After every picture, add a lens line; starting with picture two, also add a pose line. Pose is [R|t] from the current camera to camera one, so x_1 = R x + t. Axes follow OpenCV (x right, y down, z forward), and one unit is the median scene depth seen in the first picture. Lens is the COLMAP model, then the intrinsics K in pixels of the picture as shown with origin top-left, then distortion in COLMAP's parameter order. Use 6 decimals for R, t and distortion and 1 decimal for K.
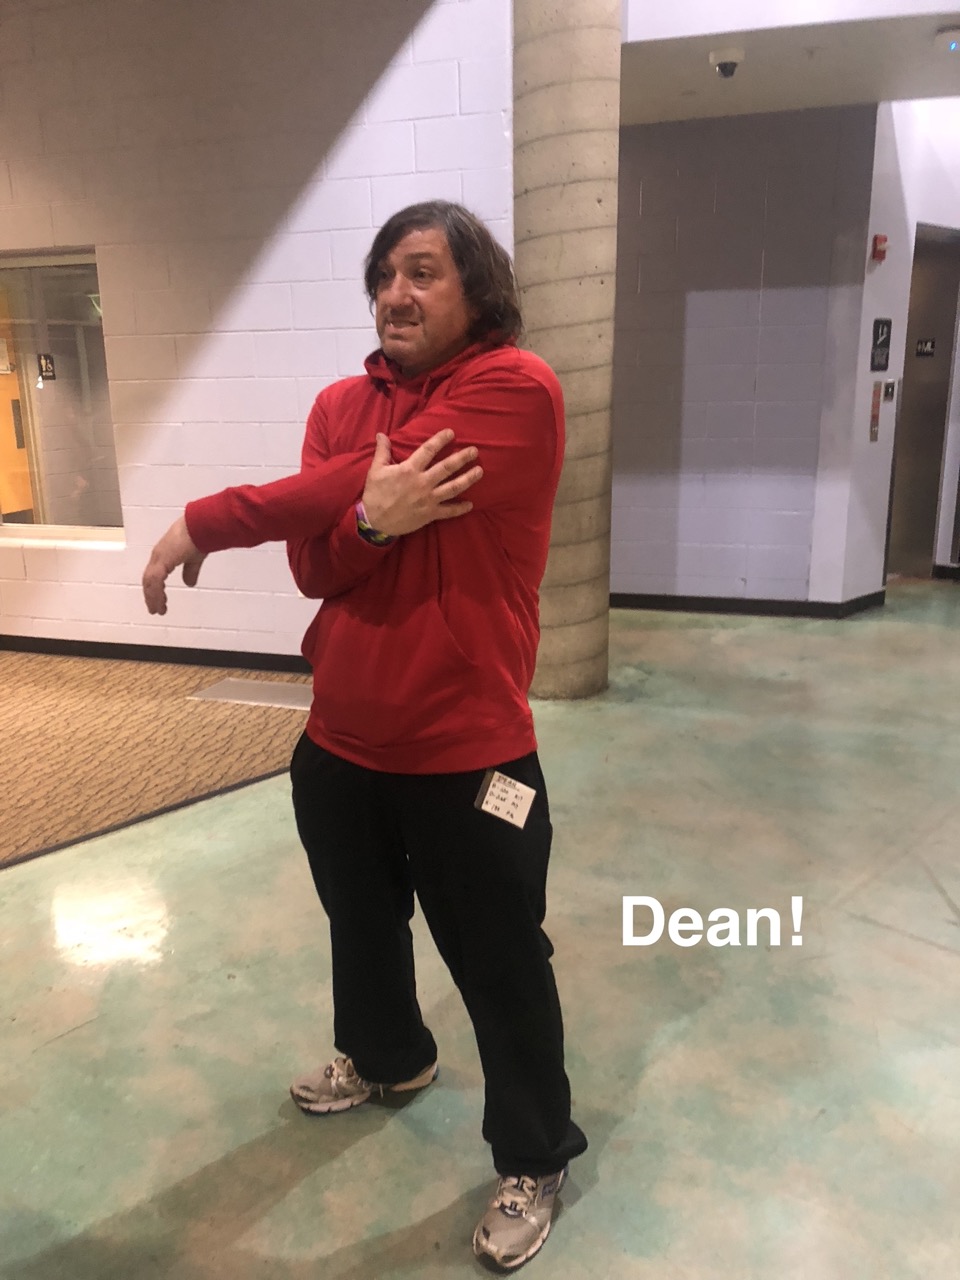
lens RADIAL K [[1036.4, 0, 485.8], [0, 1036.4, 650.9], [0, 0, 1]] dist [0.039712, -0.032981]
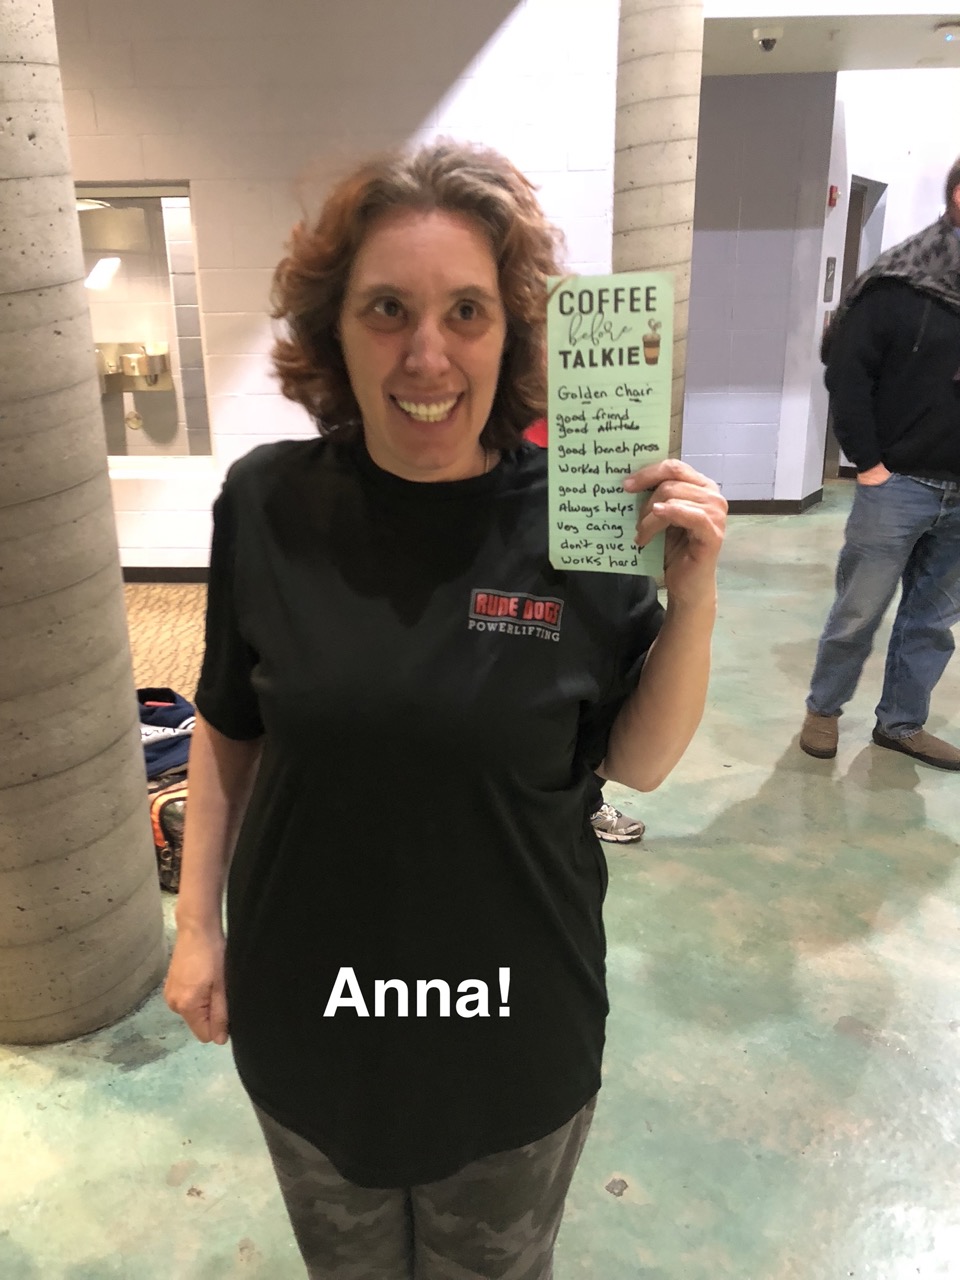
lens RADIAL K [[1036.4, 0, 480.0], [0, 1036.4, 638.1], [0, 0, 1]] dist [0.039712, -0.032981]
pose [[0.969866, -0.074109, 0.232094, -0.417450], [0.059398, 0.995794, 0.069753, 0.008793], [-0.236288, -0.053865, 0.970189, -0.105044]]
